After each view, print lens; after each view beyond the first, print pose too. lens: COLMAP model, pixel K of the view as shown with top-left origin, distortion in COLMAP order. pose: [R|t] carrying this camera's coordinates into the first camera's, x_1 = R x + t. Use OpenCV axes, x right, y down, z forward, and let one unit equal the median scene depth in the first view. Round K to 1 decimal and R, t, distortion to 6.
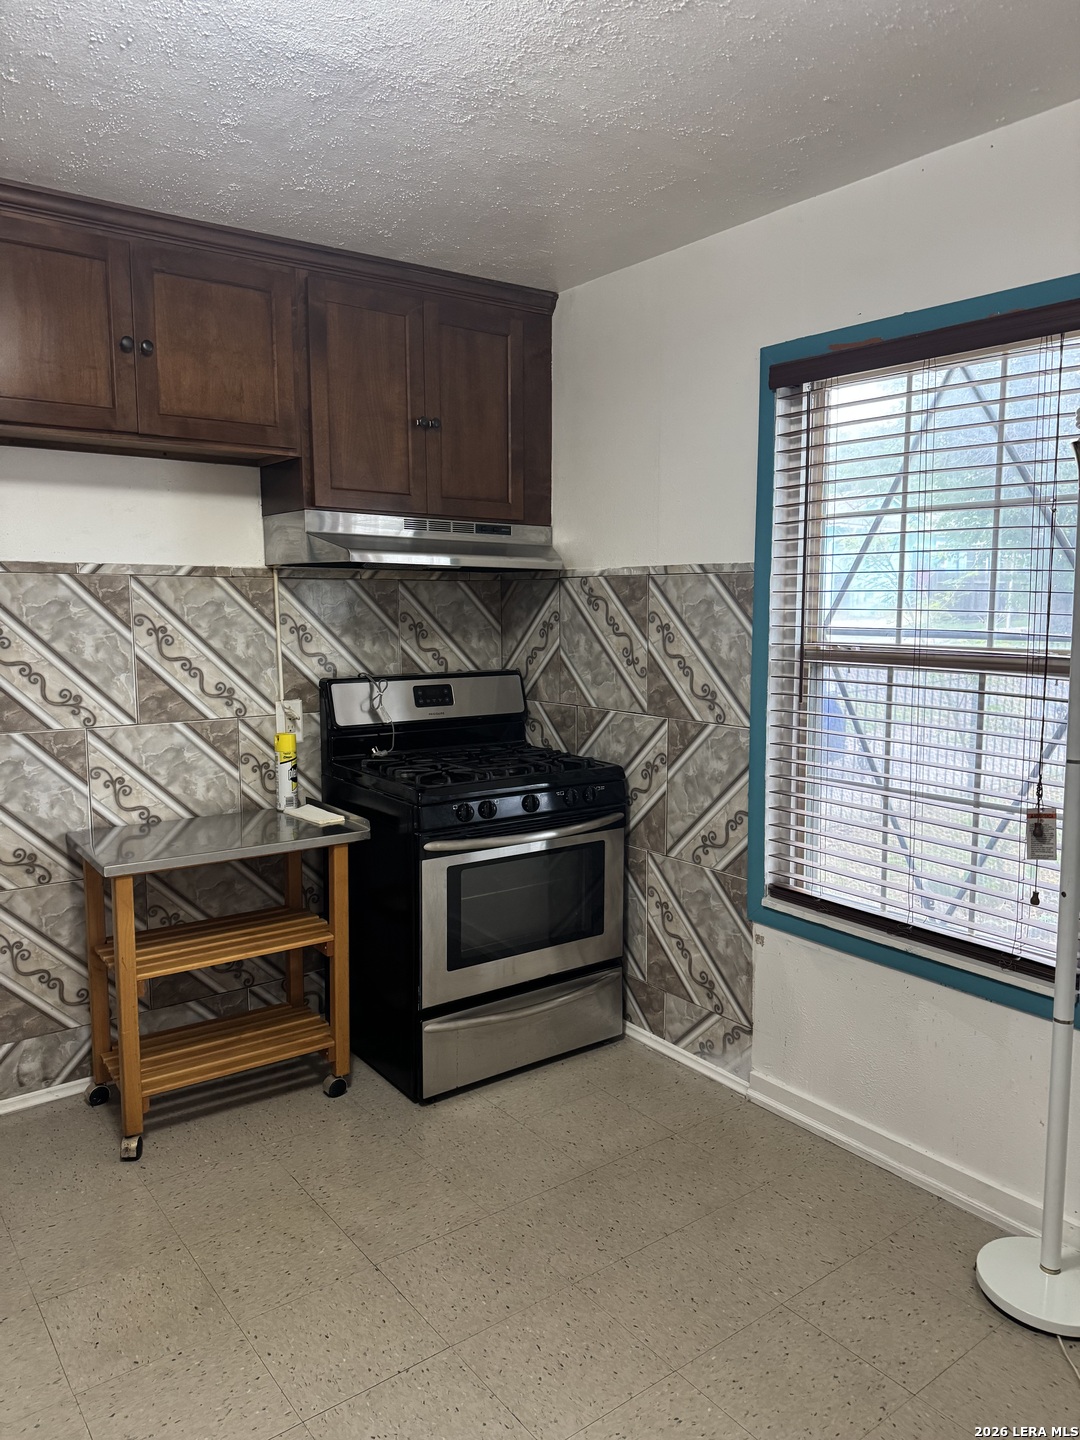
lens RADIAL K [[998.3, 0, 532.2], [0, 998.3, 728.4], [0, 0, 1]] dist [0.166019, -0.256062]
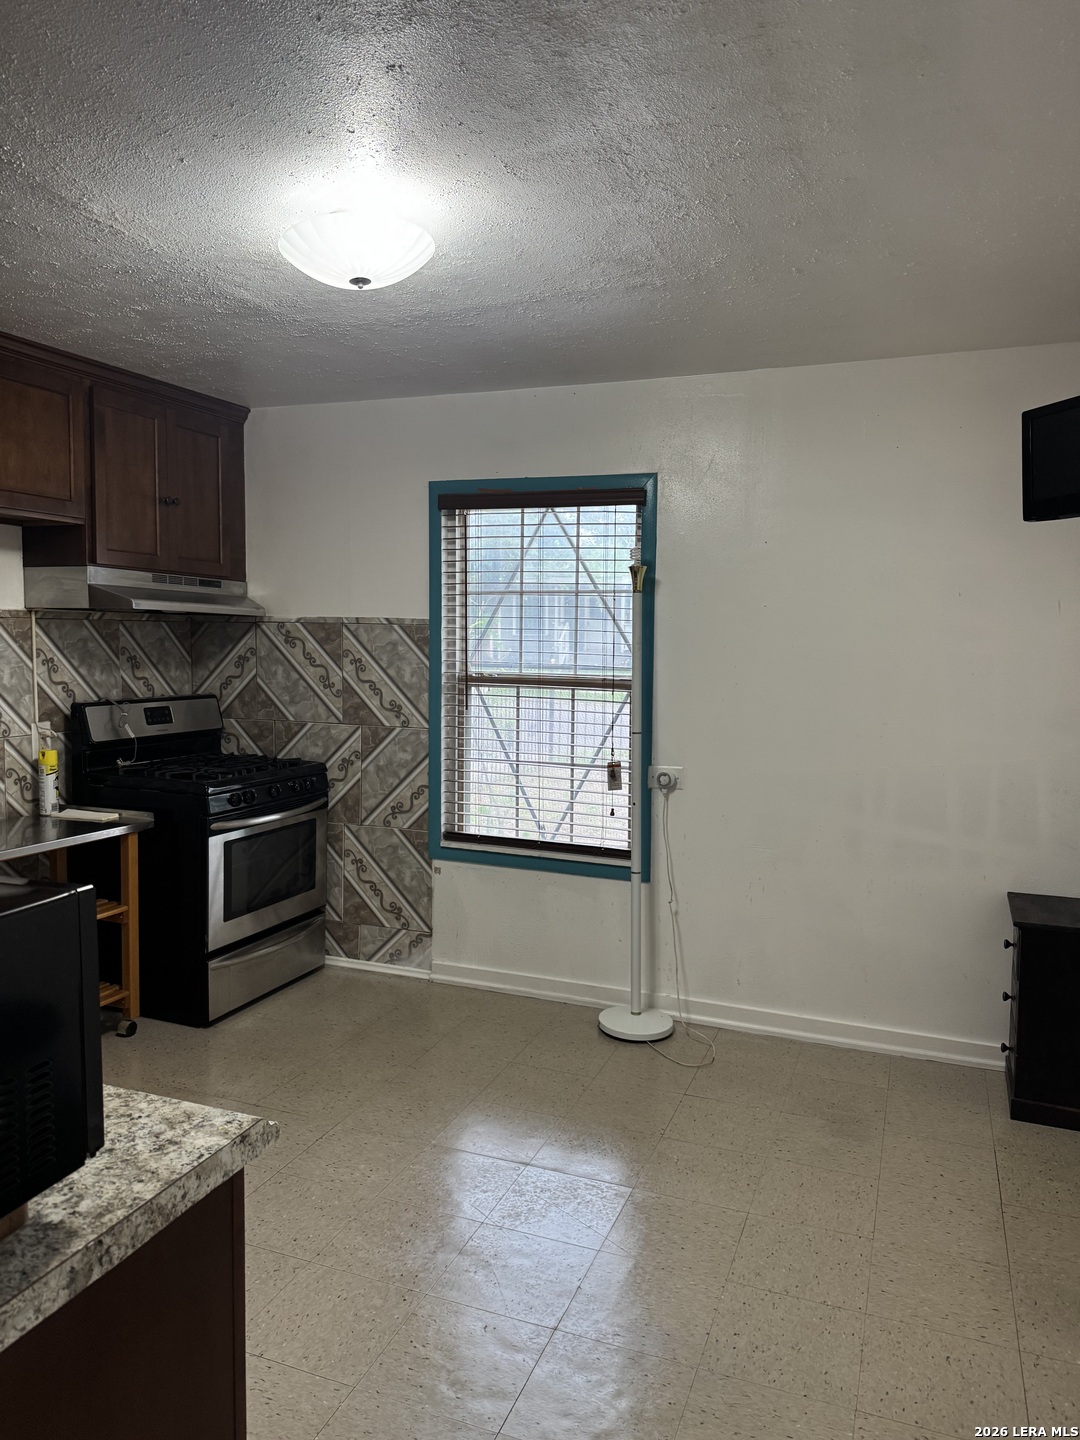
lens RADIAL K [[998.3, 0, 532.2], [0, 998.3, 728.4], [0, 0, 1]] dist [0.166019, -0.256062]
pose [[0.852922, -0.034270, 0.520913, -0.388778], [0.050744, 0.998560, -0.017393, 0.030043], [-0.519567, 0.041268, 0.853433, -0.319413]]
